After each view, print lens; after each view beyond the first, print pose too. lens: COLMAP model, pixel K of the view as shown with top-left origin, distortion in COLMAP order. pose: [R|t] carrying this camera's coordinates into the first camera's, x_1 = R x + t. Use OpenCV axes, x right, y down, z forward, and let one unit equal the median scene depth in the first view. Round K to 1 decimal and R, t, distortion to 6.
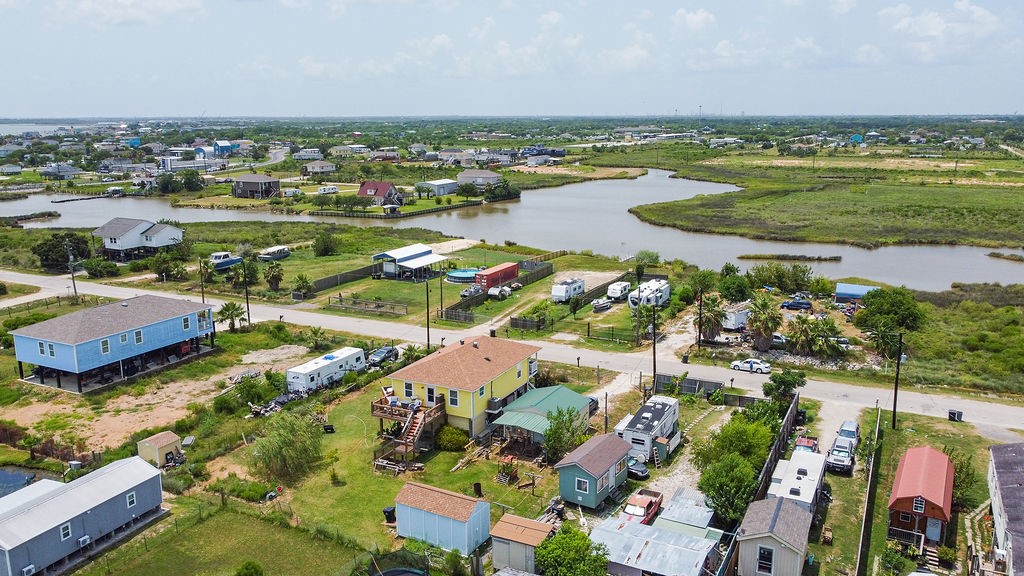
lens RADIAL K [[801.3, 0, 507.3], [0, 801.3, 288.2], [0, 0, 1]] dist [0.003144, -0.004313]
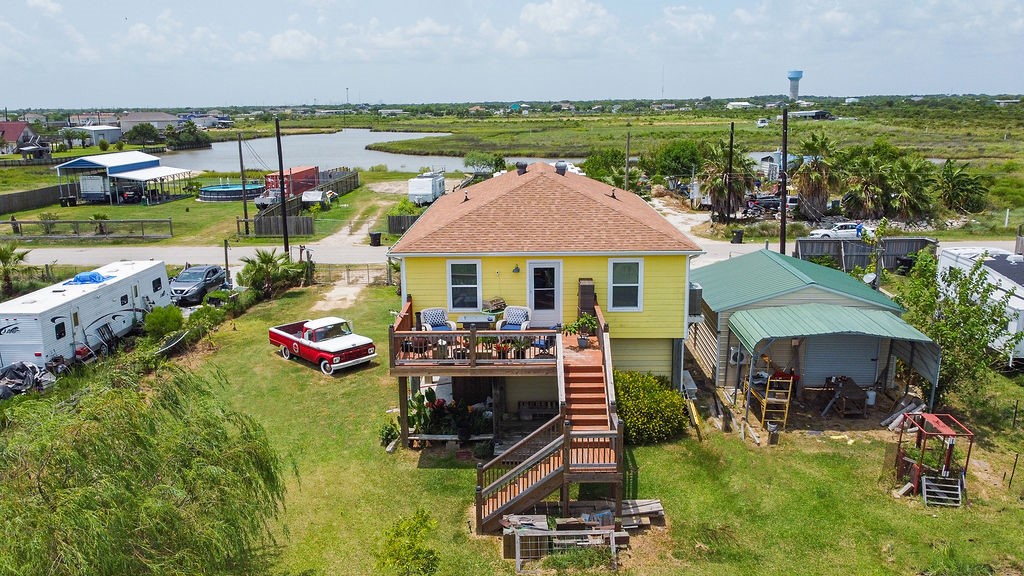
lens RADIAL K [[801.1, 0, 501.9], [0, 801.1, 285.4], [0, 0, 1]] dist [-0.002149, -0.001120]
pose [[0.907494, -0.102077, 0.407474, -0.122751], [0.099919, 0.994639, 0.026639, 0.060993], [-0.408009, 0.016540, 0.912828, 0.355384]]
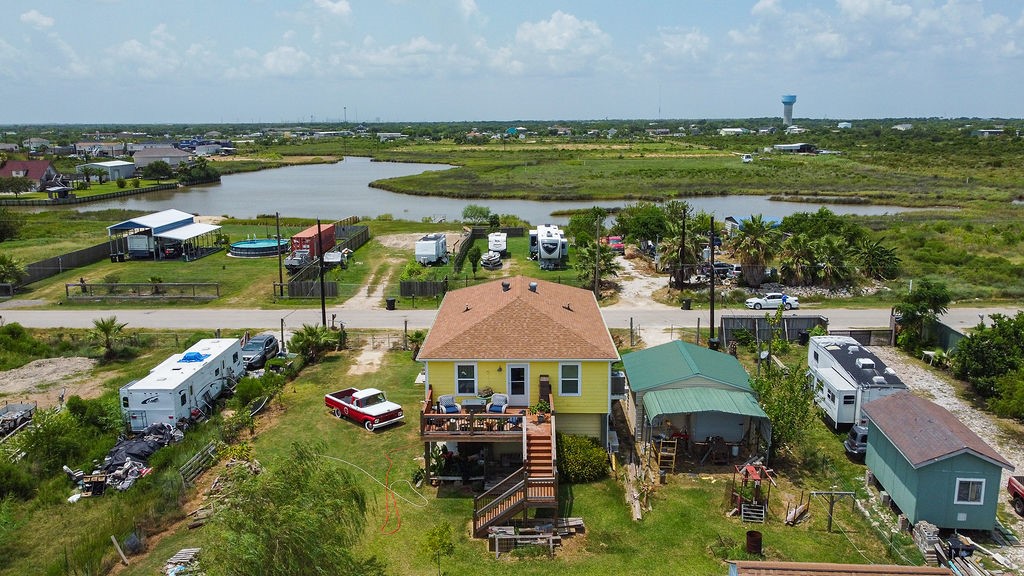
lens RADIAL K [[807.0, 0, 508.2], [0, 807.0, 291.3], [0, 0, 1]] dist [0.000795, -0.003527]
pose [[0.903042, -0.091331, 0.419731, -0.155931], [0.094648, 0.995426, 0.012964, 0.034695], [-0.418995, 0.028019, 0.907556, 0.269086]]
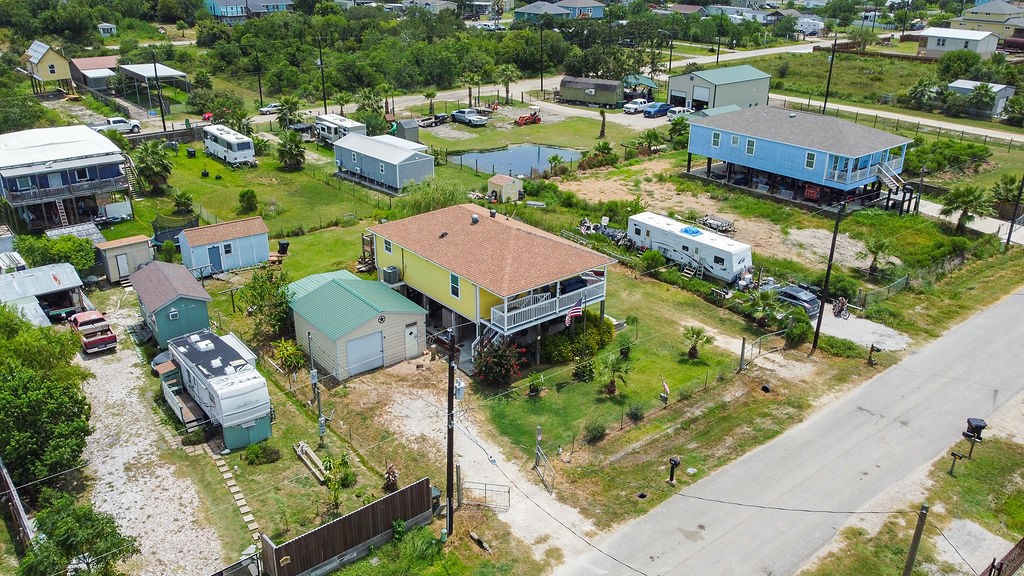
lens RADIAL K [[814.1, 0, 507.8], [0, 814.1, 288.9], [0, 0, 1]] dist [0.002276, 0.001070]
pose [[-0.407673, 0.361975, -0.838318, 0.286133], [-0.199034, 0.860773, 0.468461, -0.107030], [0.891173, 0.357832, -0.278868, 0.662119]]
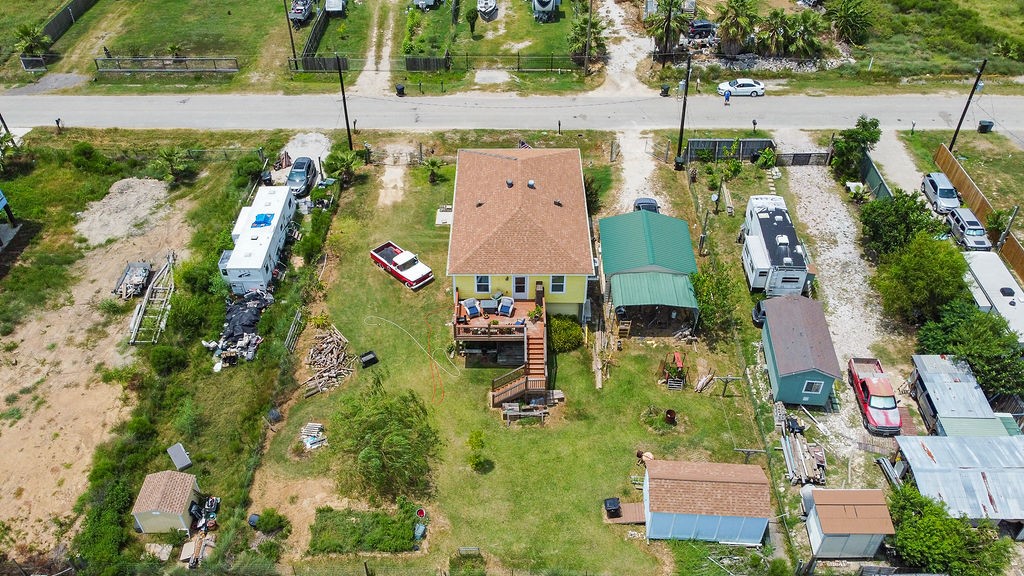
lens RADIAL K [[807.0, 0, 508.2], [0, 807.0, 291.3], [0, 0, 1]] dist [0.000795, -0.003527]
pose [[0.896058, -0.291241, 0.335051, -0.172474], [0.093129, 0.861251, 0.499573, -0.108701], [-0.434059, -0.416443, 0.798854, 0.219227]]
